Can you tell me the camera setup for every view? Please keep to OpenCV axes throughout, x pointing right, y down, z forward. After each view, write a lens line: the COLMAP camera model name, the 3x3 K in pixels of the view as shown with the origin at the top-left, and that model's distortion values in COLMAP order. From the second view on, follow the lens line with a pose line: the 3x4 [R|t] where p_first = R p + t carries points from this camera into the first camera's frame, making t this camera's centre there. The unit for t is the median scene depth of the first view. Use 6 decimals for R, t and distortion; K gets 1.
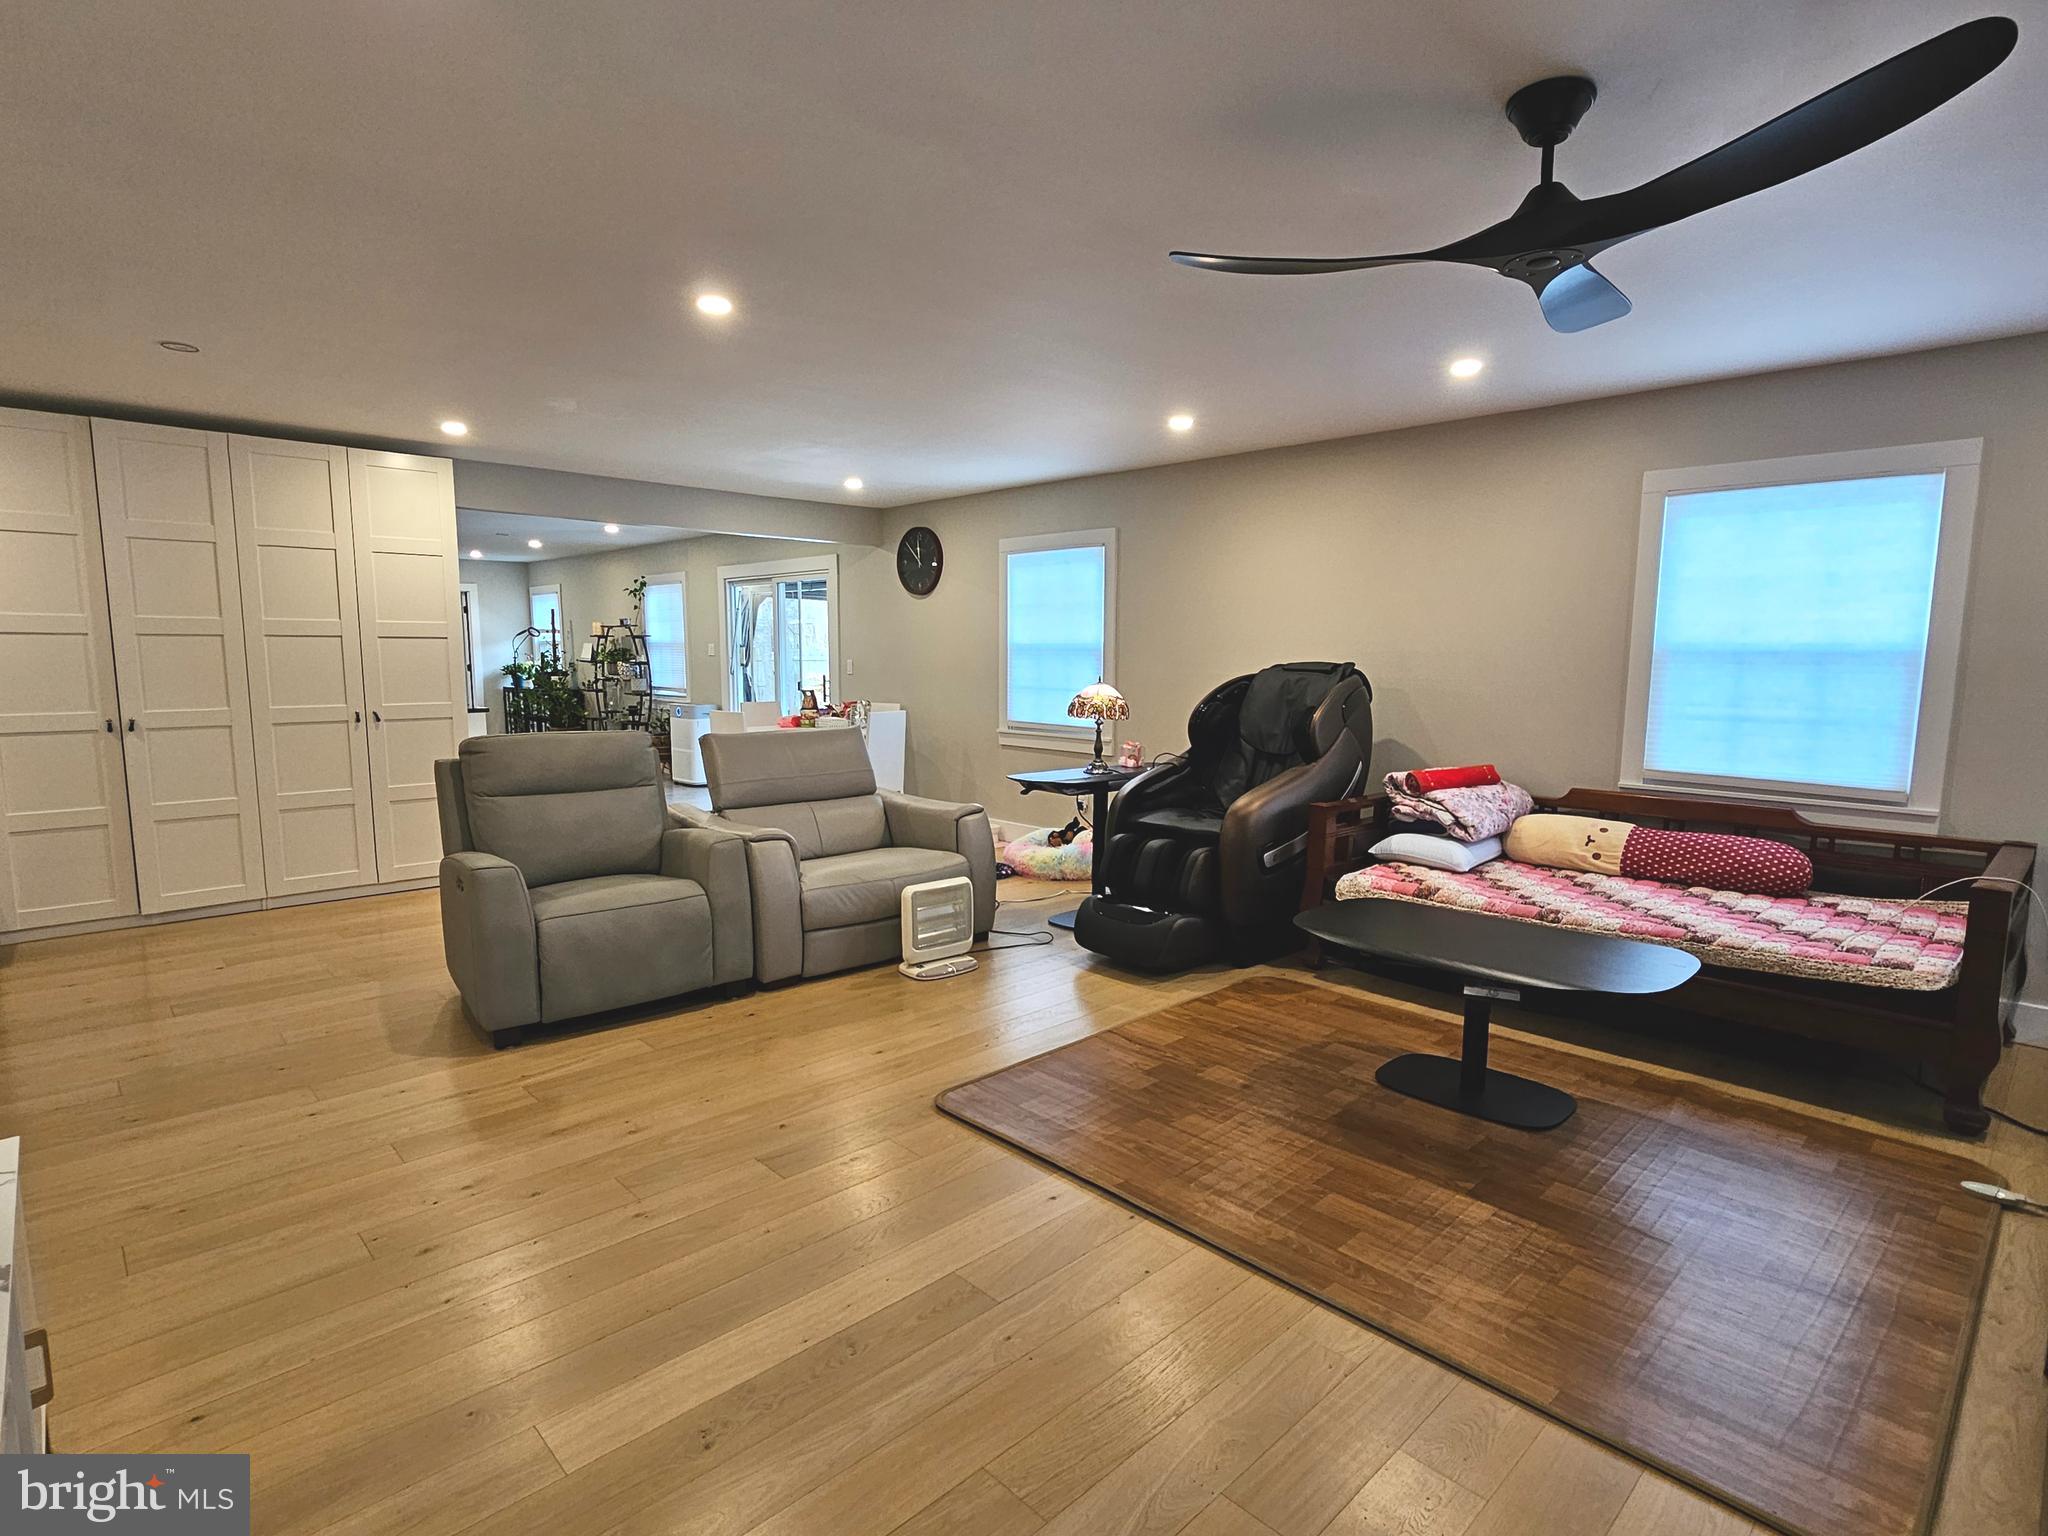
lens RADIAL K [[1044.9, 0, 1023.1], [0, 1044.9, 771.6], [0, 0, 1]] dist [-0.005751, 0.001418]
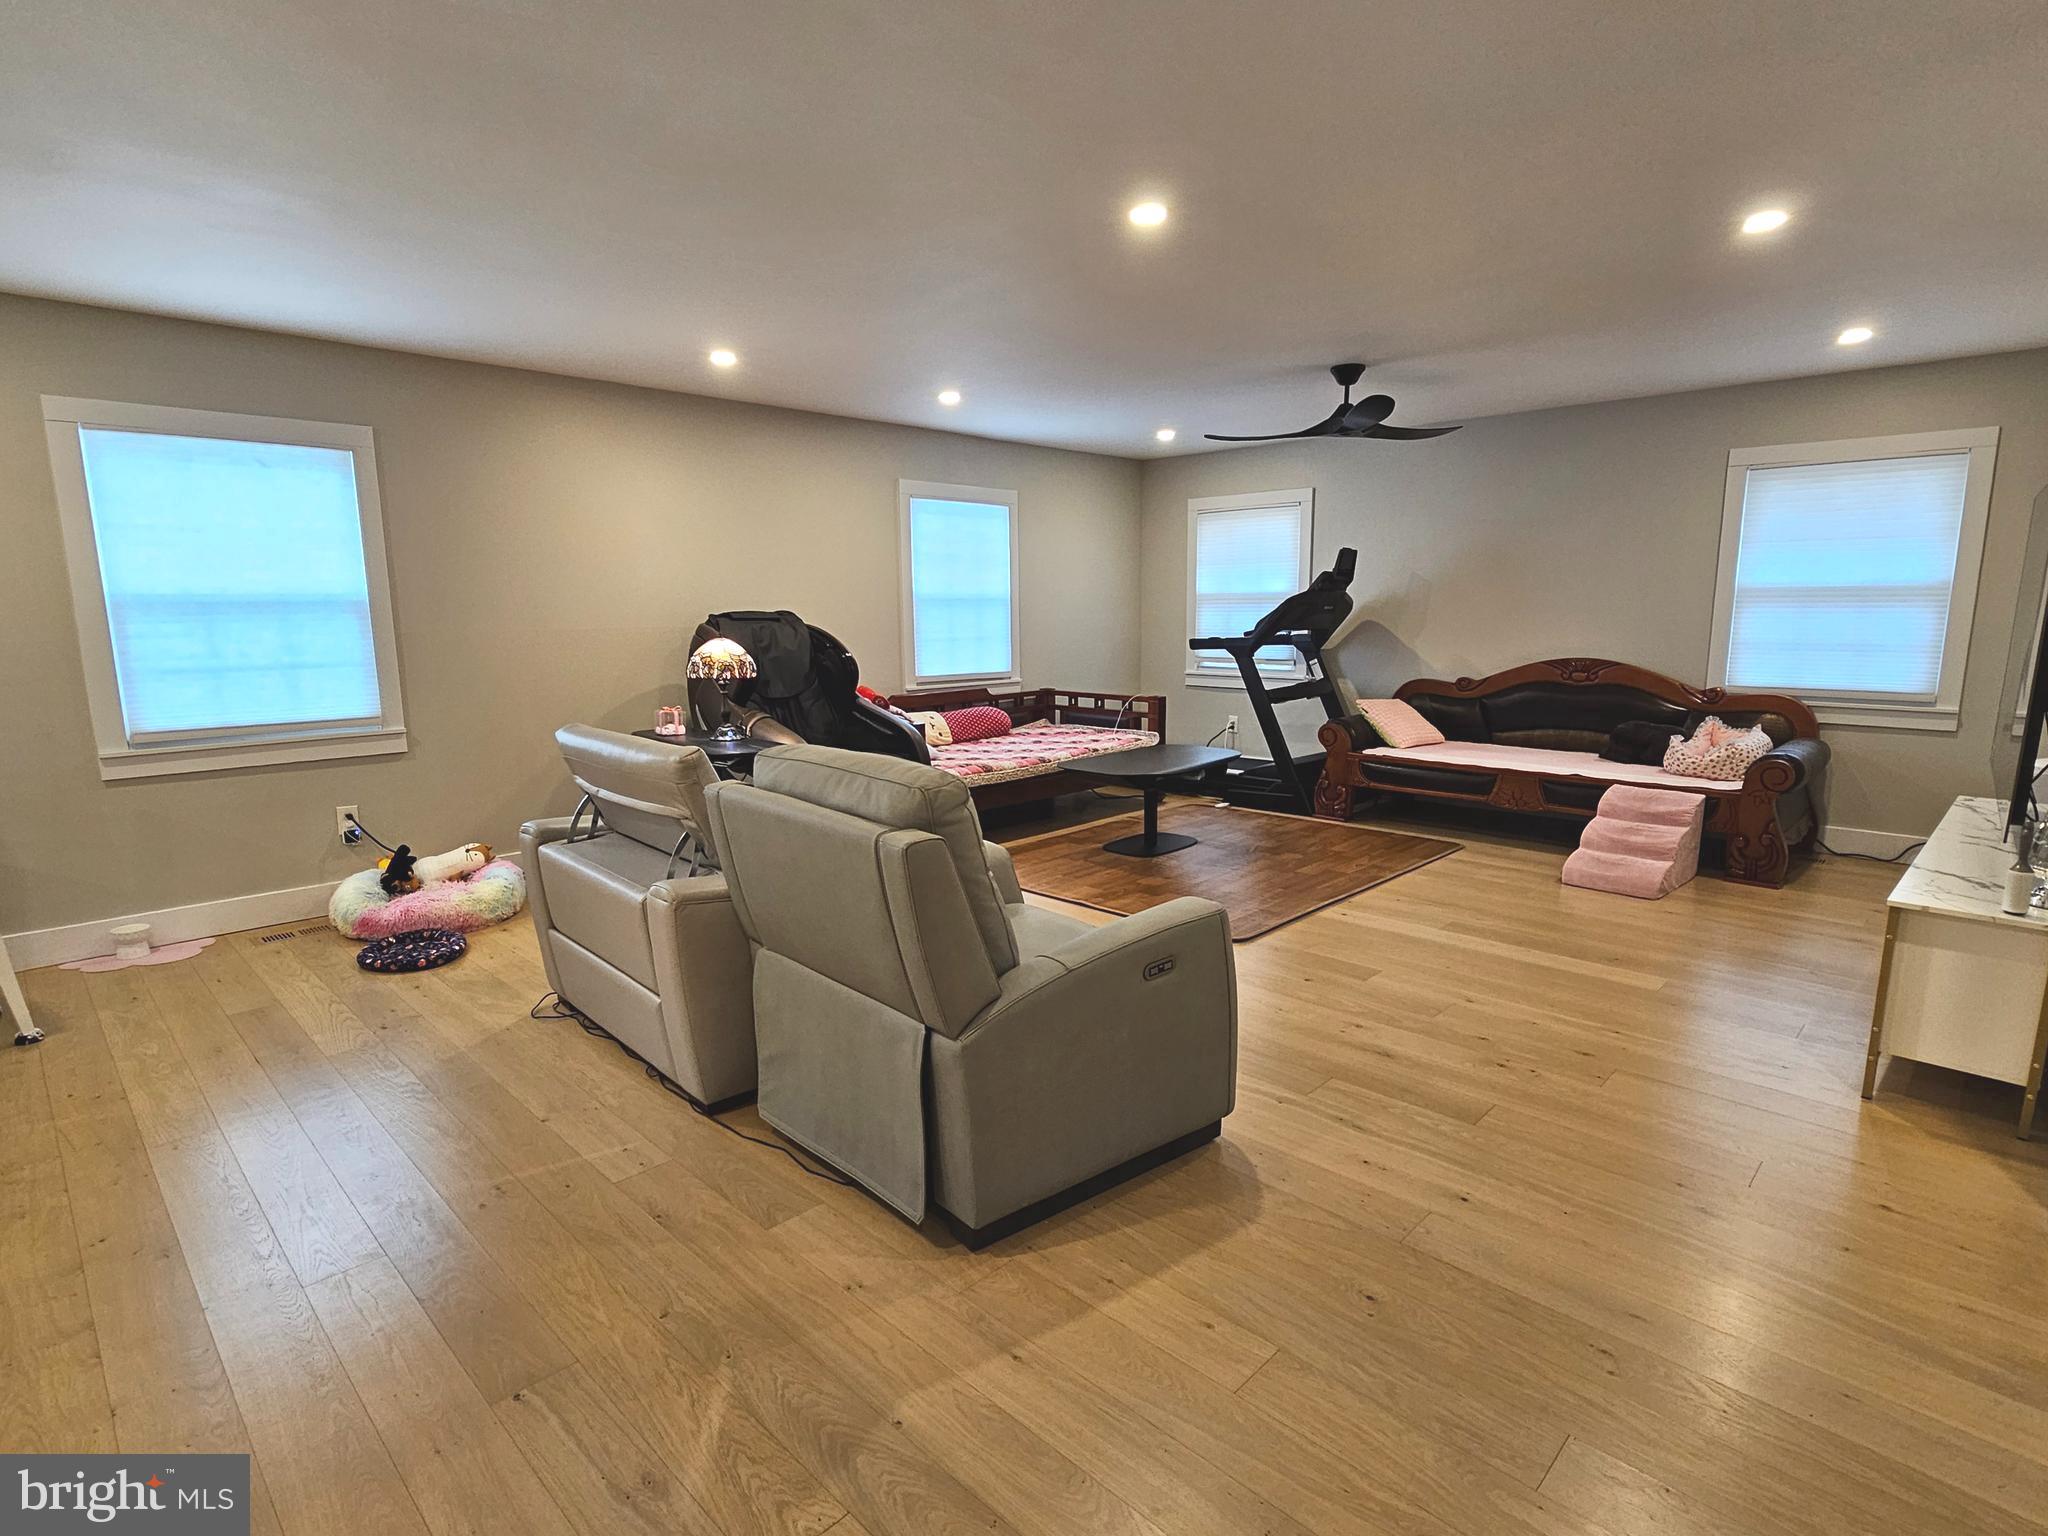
lens RADIAL K [[1044.9, 0, 1014.0], [0, 1044.9, 774.0], [0, 0, 1]] dist [-0.005751, 0.001418]
pose [[-0.022664, -0.166667, 0.985753, -0.892057], [0.122949, 0.978057, 0.168193, -0.097791], [-0.992154, 0.125009, -0.001675, 0.831764]]
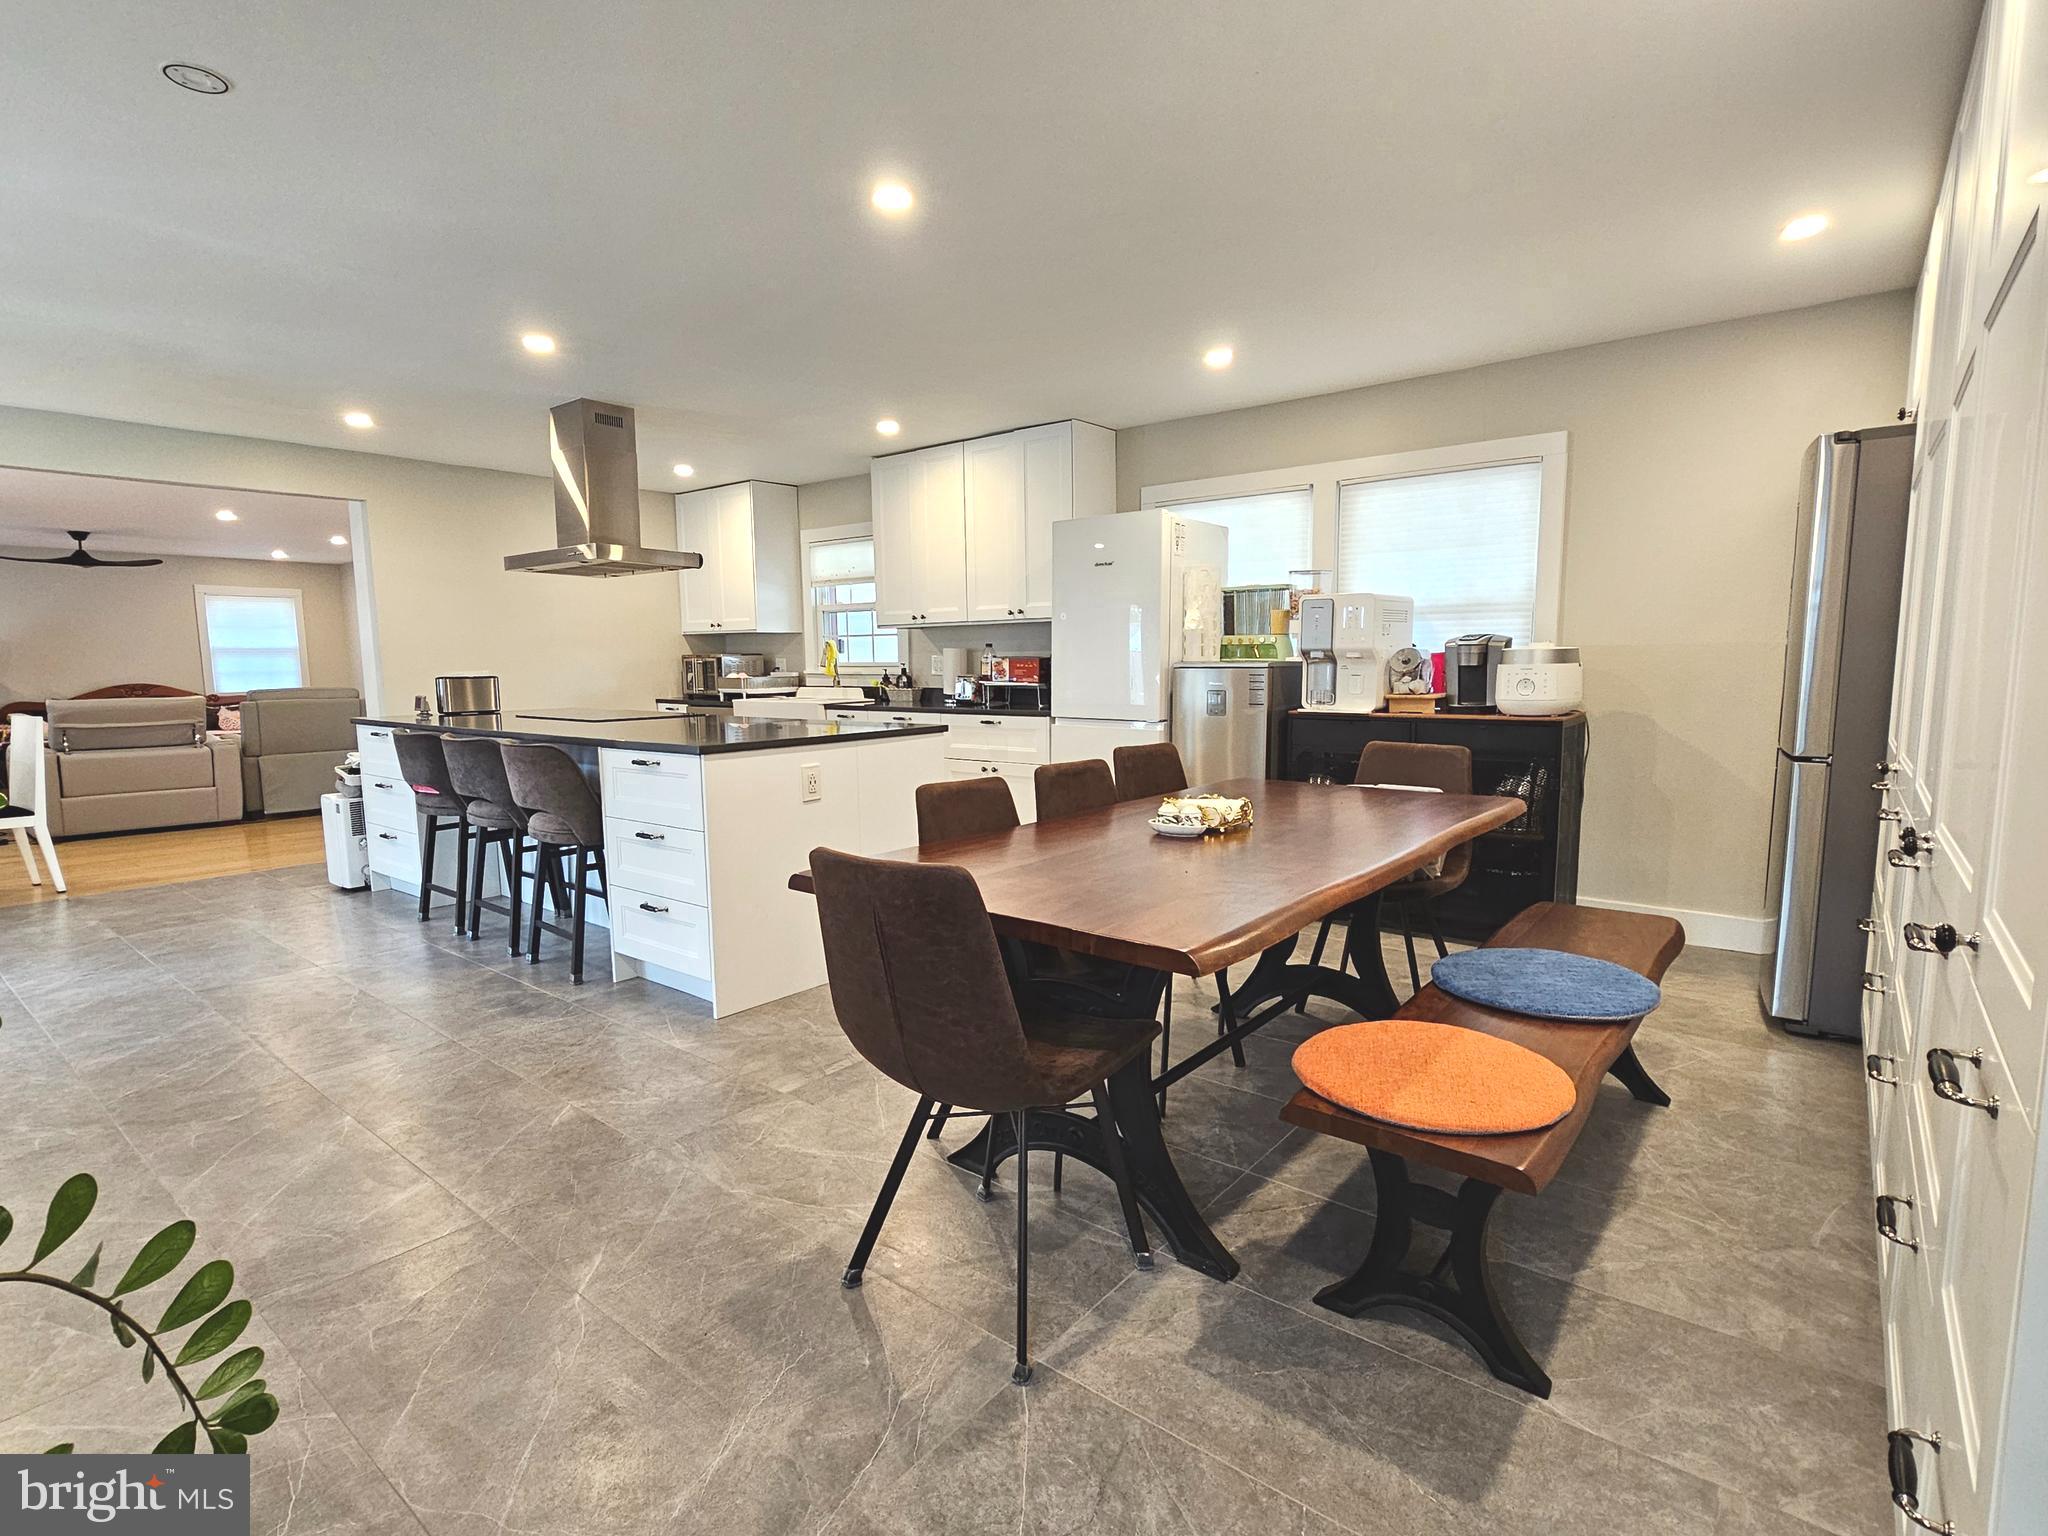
lens RADIAL K [[1009.8, 0, 1012.6], [0, 1009.8, 773.7], [0, 0, 1]] dist [0.000321, 0.000219]
pose [[-0.992870, 0.015402, -0.118205, -1.372129], [-0.011816, 0.974018, 0.226163, -0.289754], [0.118618, 0.225948, -0.966891, 2.702729]]
